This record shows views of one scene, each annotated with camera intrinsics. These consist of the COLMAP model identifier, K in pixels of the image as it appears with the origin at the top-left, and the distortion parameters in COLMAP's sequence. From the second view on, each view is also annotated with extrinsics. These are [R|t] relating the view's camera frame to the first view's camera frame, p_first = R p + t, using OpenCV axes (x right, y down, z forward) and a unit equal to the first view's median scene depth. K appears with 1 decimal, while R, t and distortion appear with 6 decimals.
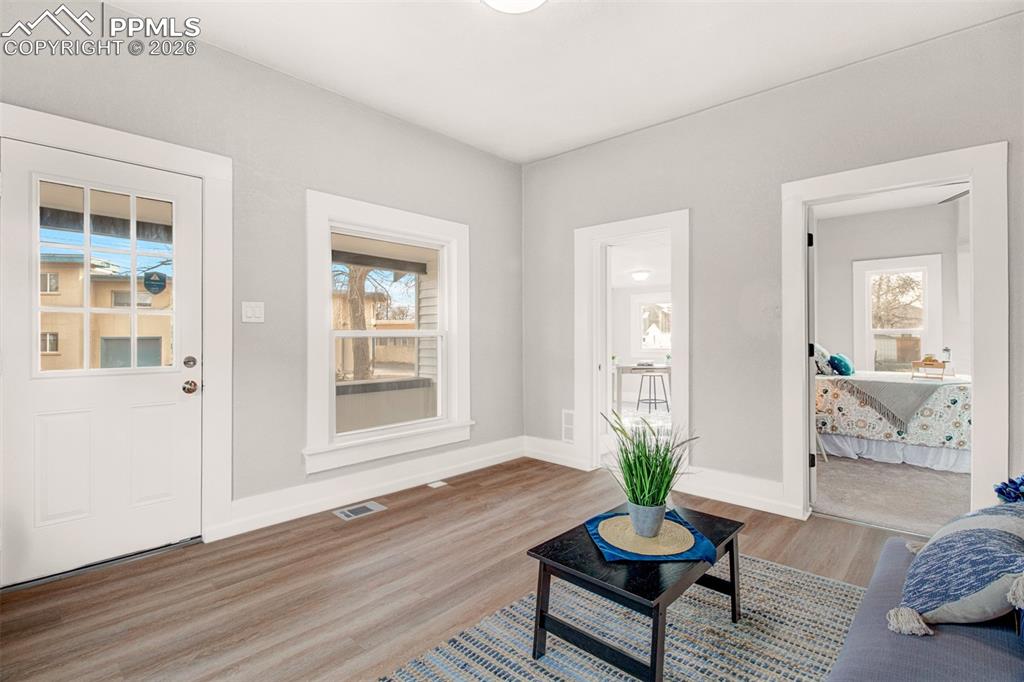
lens RADIAL K [[481.9, 0, 515.3], [0, 481.9, 336.6], [0, 0, 1]] dist [-0.002971, -0.000816]
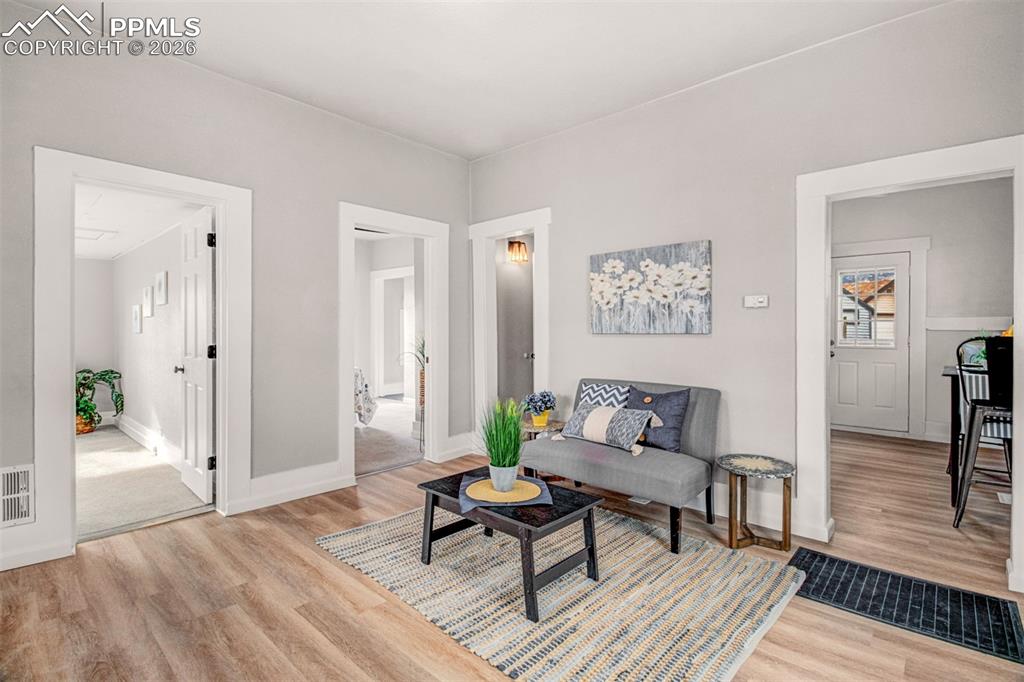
lens RADIAL K [[481.9, 0, 515.3], [0, 481.9, 336.6], [0, 0, 1]] dist [-0.002971, -0.000816]
pose [[0.000151, -0.008696, 0.999962, -0.927251], [-0.006897, 0.999938, 0.008697, -0.010355], [-0.999976, -0.006898, 0.000091, 0.899588]]
